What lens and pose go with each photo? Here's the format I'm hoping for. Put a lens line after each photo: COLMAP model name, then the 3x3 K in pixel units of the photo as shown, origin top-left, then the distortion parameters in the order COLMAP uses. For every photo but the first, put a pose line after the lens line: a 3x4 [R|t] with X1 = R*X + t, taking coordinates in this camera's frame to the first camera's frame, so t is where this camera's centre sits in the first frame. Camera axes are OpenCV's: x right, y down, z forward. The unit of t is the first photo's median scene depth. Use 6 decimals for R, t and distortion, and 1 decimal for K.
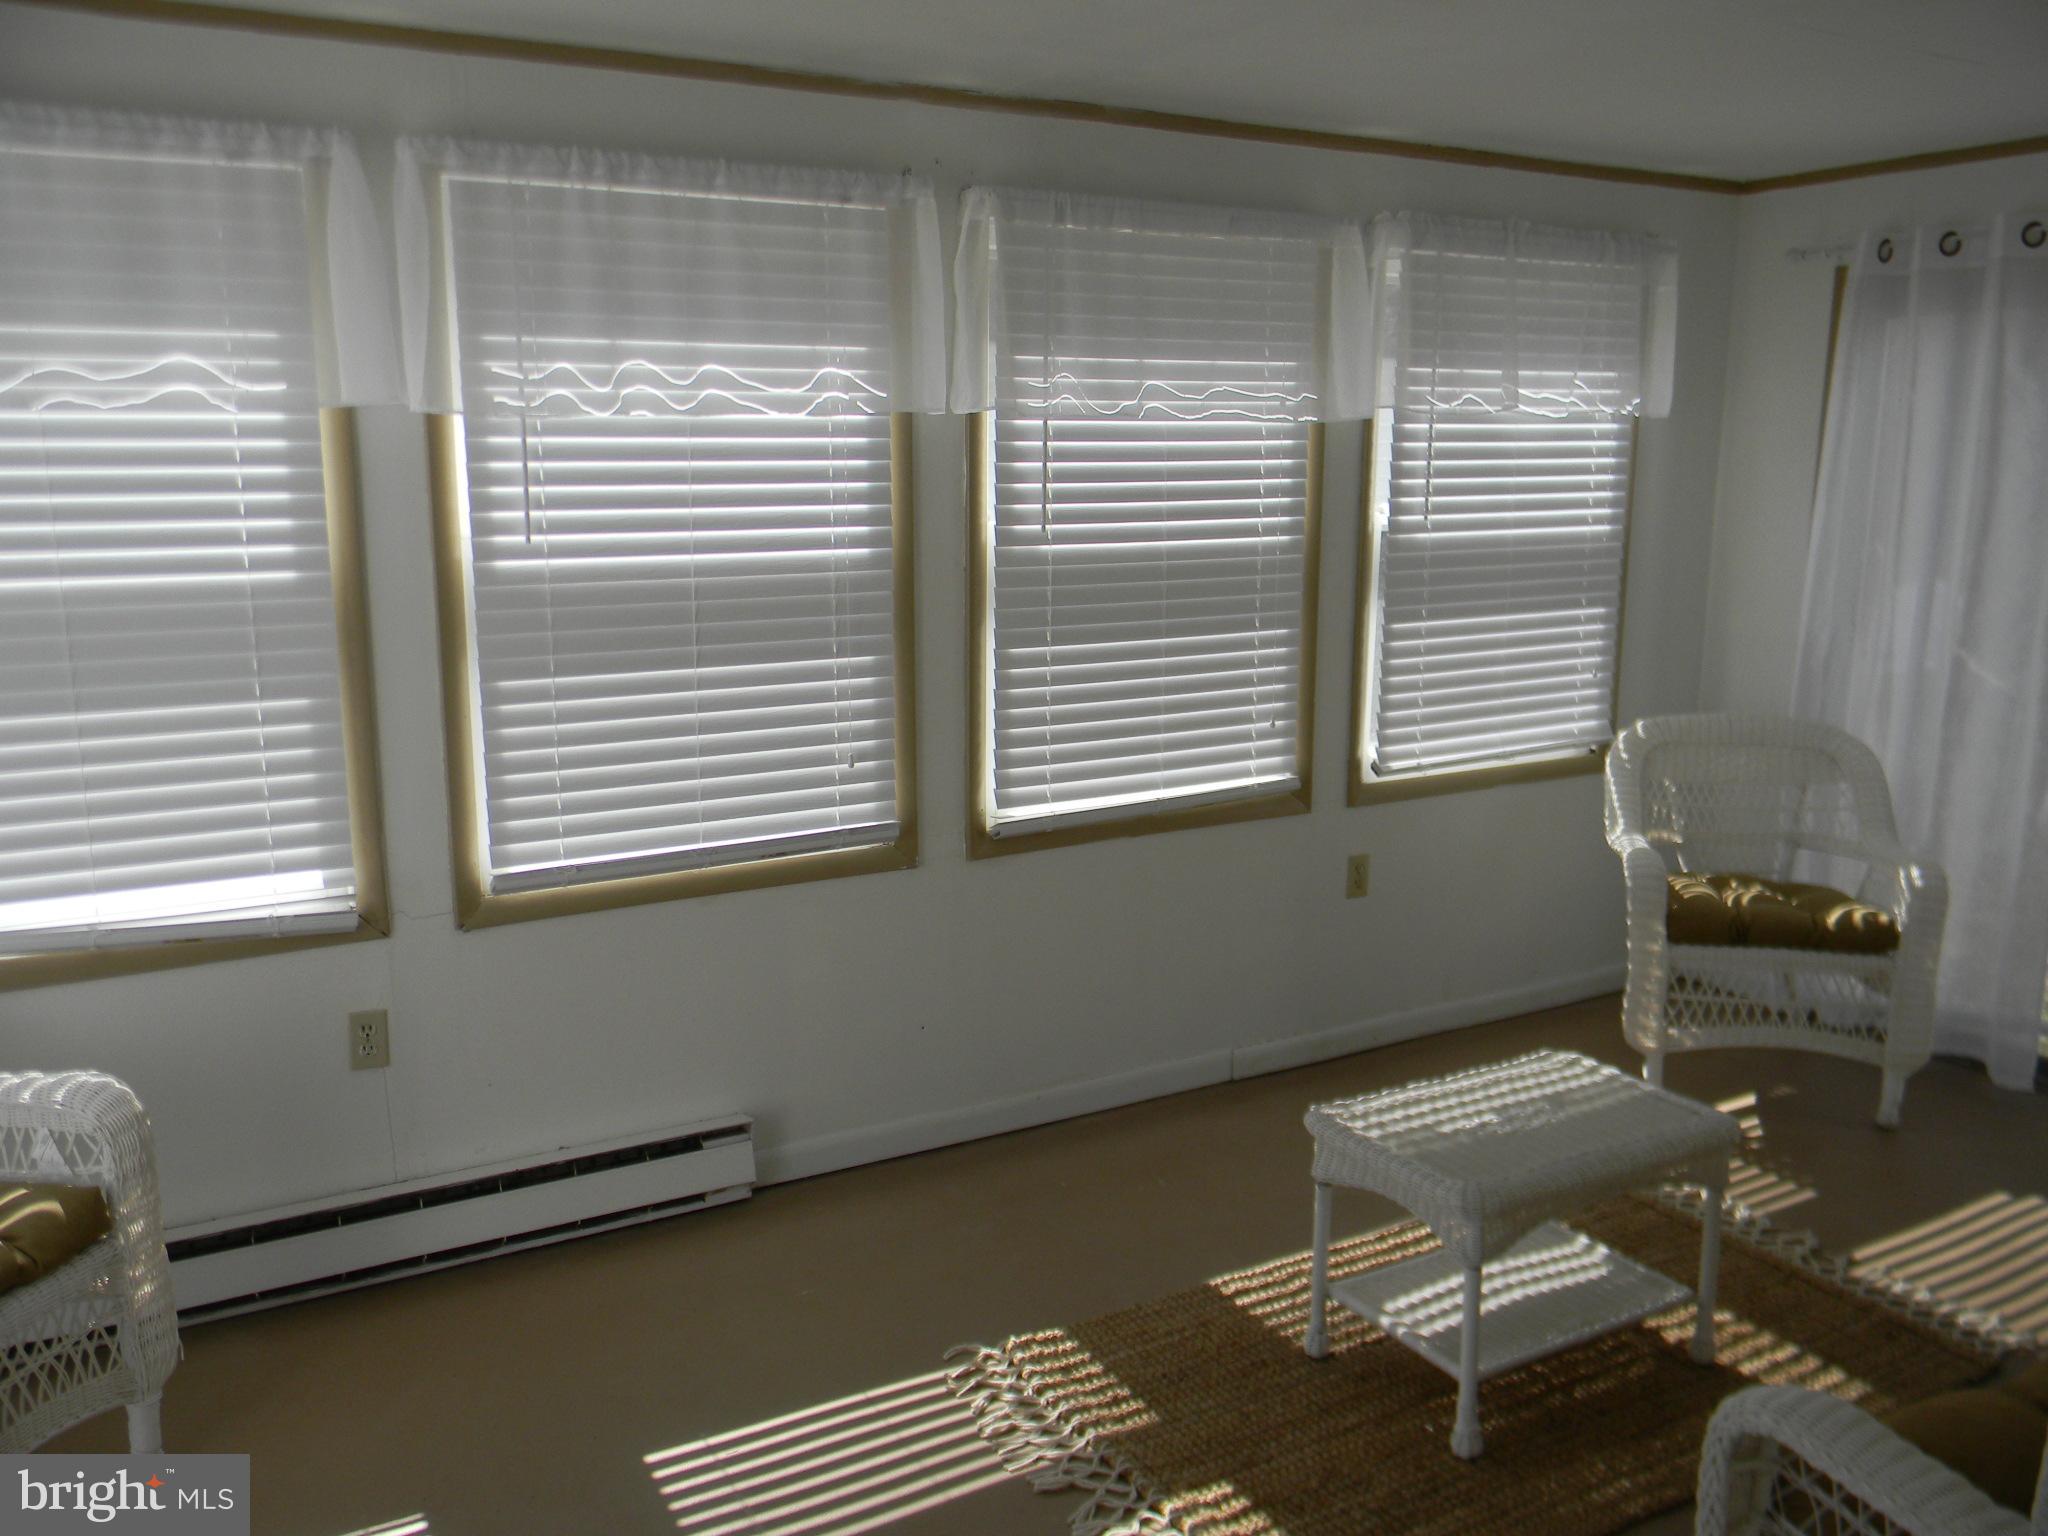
lens RADIAL K [[1666.5, 0, 1033.3], [0, 1666.5, 766.0], [0, 0, 1]] dist [0.020245, -0.027963]
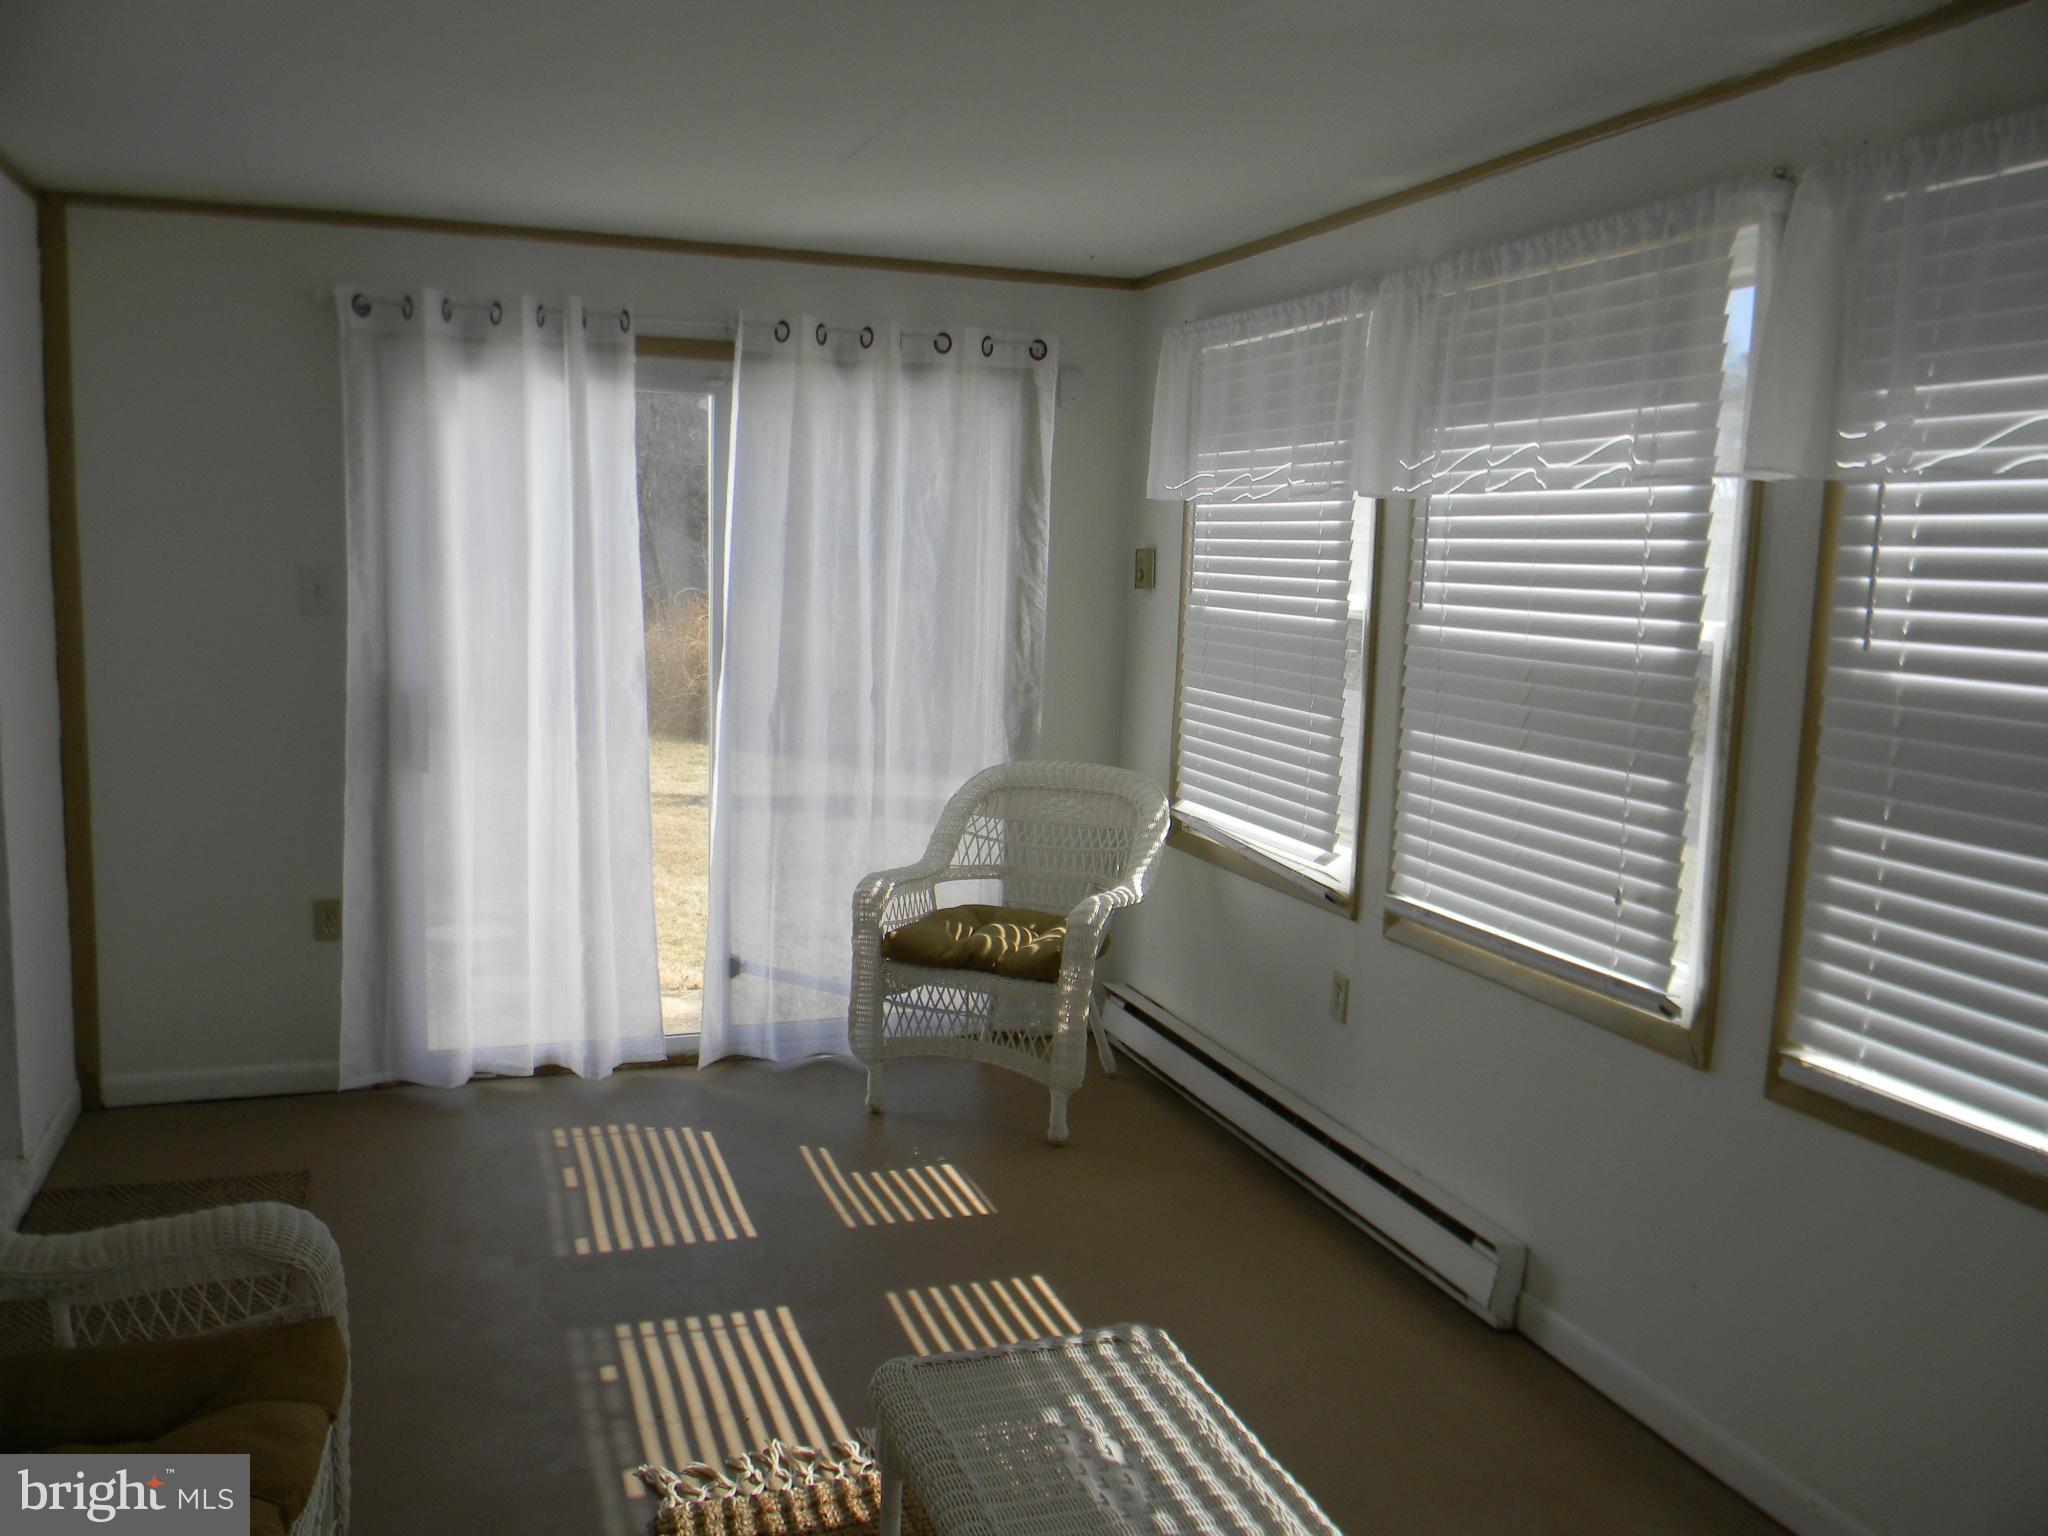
lens RADIAL K [[1666.5, 0, 1031.2], [0, 1666.5, 771.3], [0, 0, 1]] dist [0.020245, -0.027963]
pose [[-0.175141, 0.120268, -0.977170, 0.786046], [-0.224968, 0.961364, 0.158645, -0.135633], [0.958496, 0.247617, -0.141318, 0.855177]]
